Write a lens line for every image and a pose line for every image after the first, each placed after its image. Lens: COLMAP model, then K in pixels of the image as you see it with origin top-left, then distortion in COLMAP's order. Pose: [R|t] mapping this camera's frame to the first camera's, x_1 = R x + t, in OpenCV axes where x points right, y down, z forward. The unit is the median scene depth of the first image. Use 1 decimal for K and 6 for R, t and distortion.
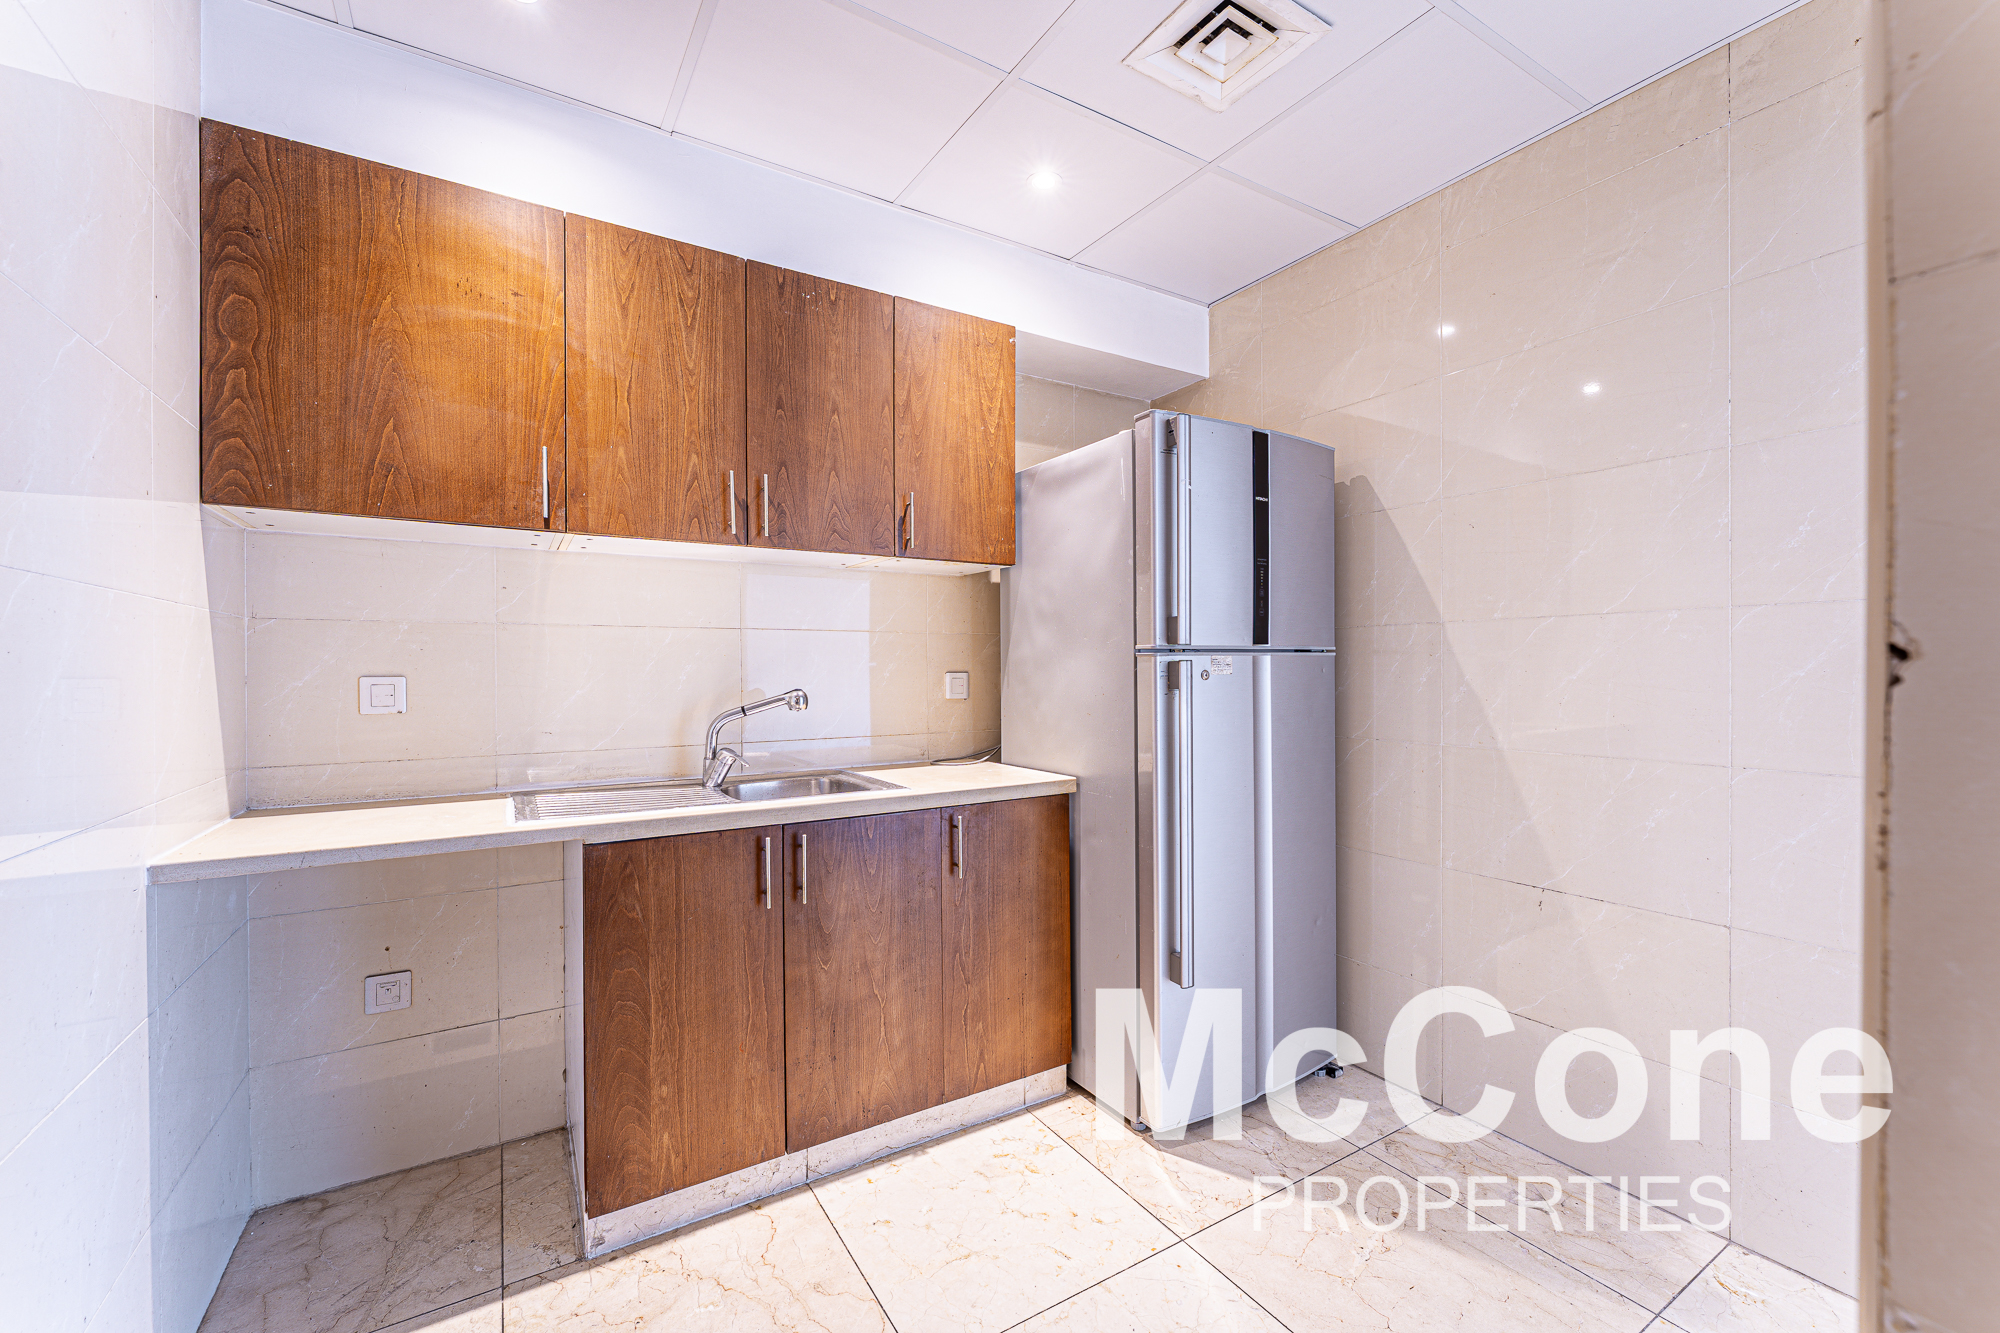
lens RADIAL K [[815.3, 0, 1003.2], [0, 815.3, 667.7], [0, 0, 1]] dist [-0.003557, 0.000020]
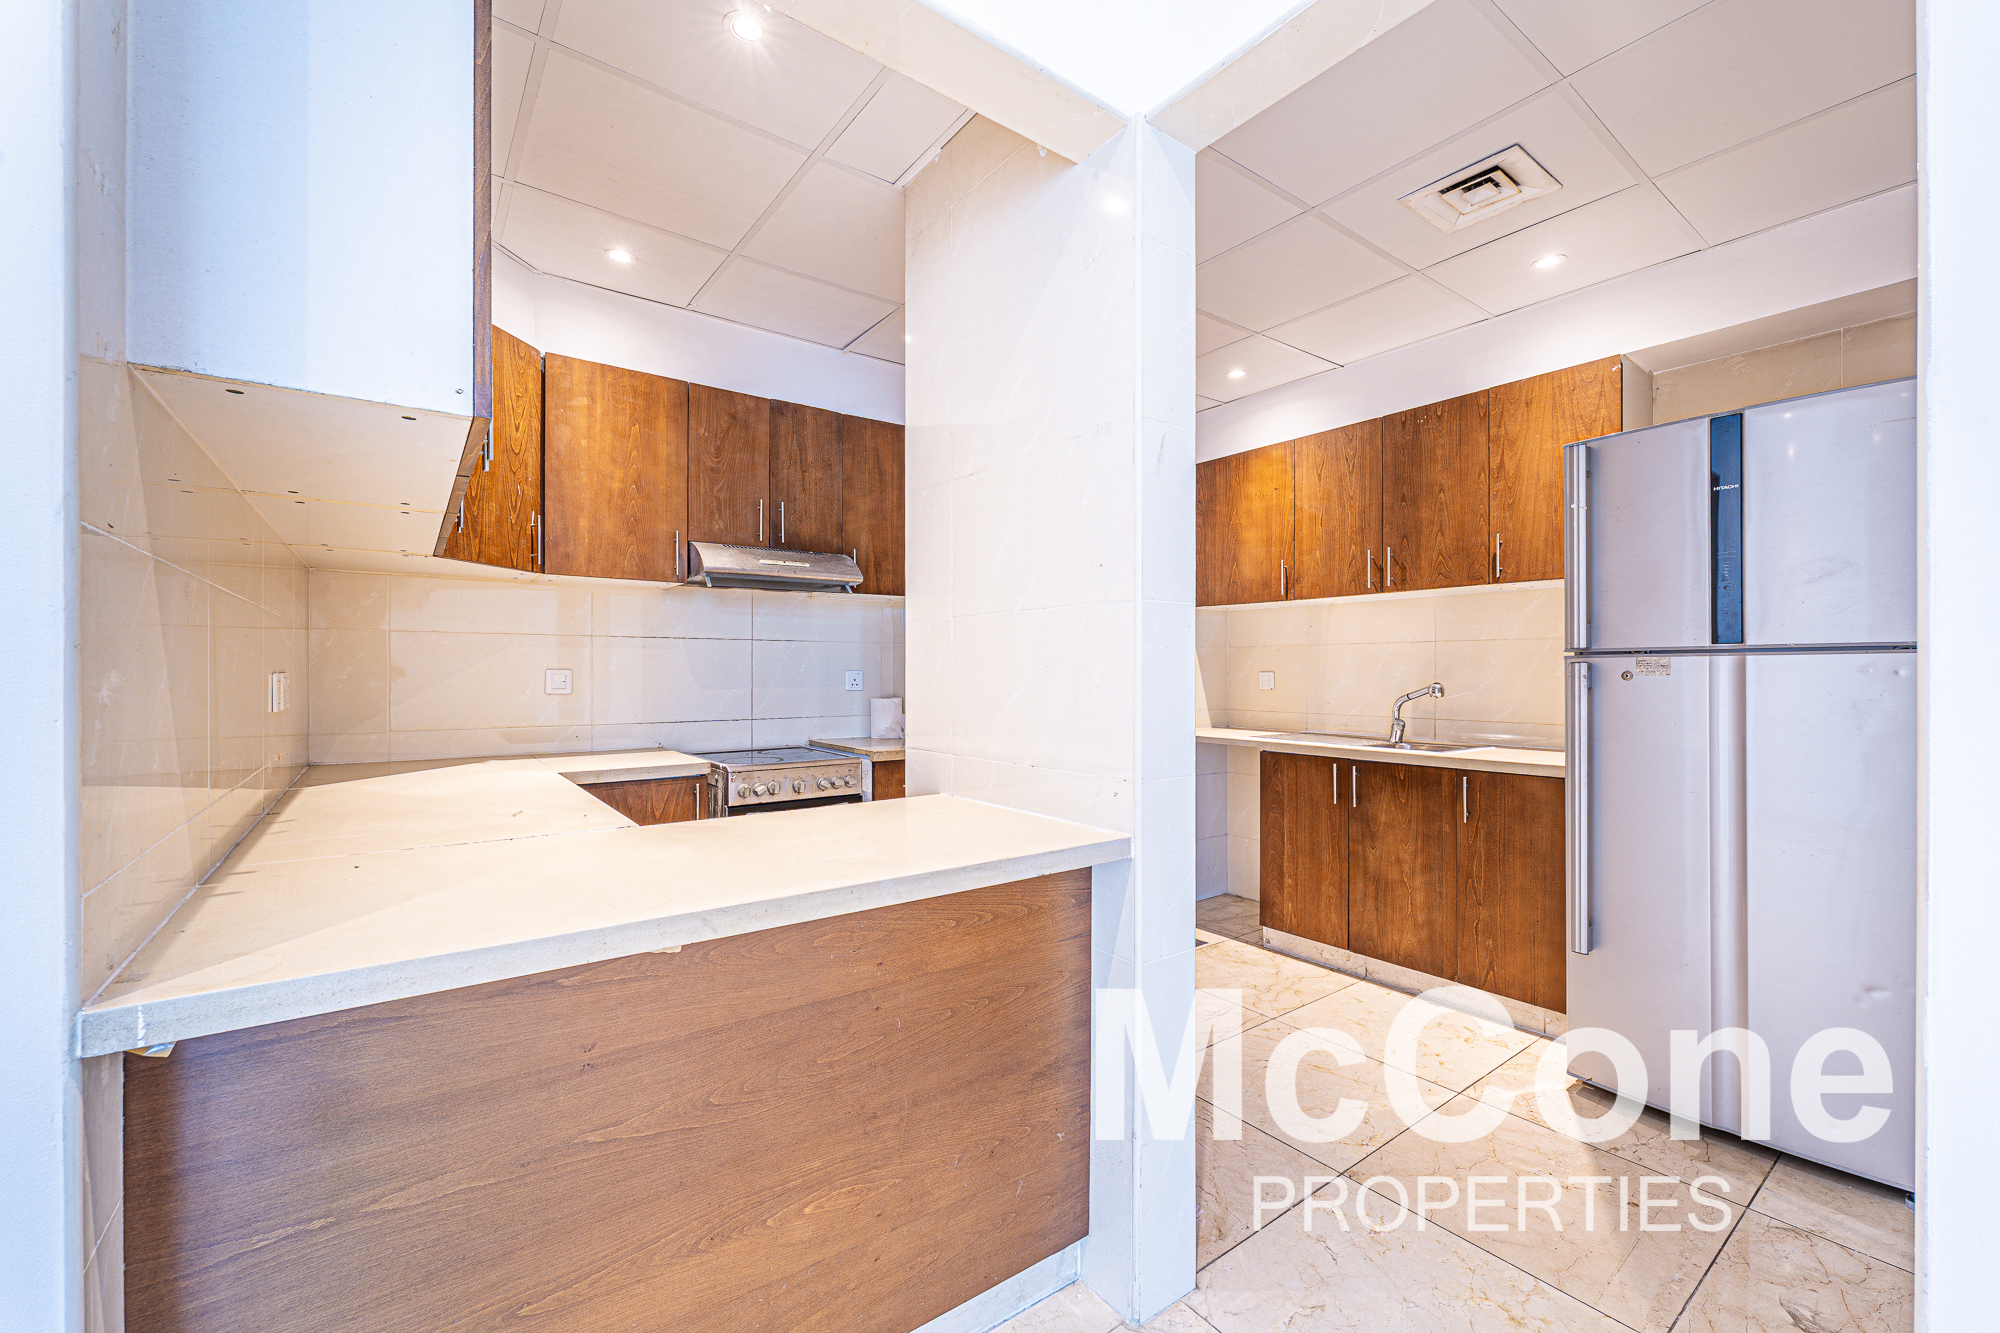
lens RADIAL K [[815.3, 0, 1008.5], [0, 815.3, 668.2], [0, 0, 1]] dist [-0.003557, 0.000020]
pose [[0.089458, 0.000392, -0.995990, 1.299634], [-0.000498, 1.000000, 0.000349, -0.000429], [0.995990, 0.000465, 0.089458, 0.120244]]
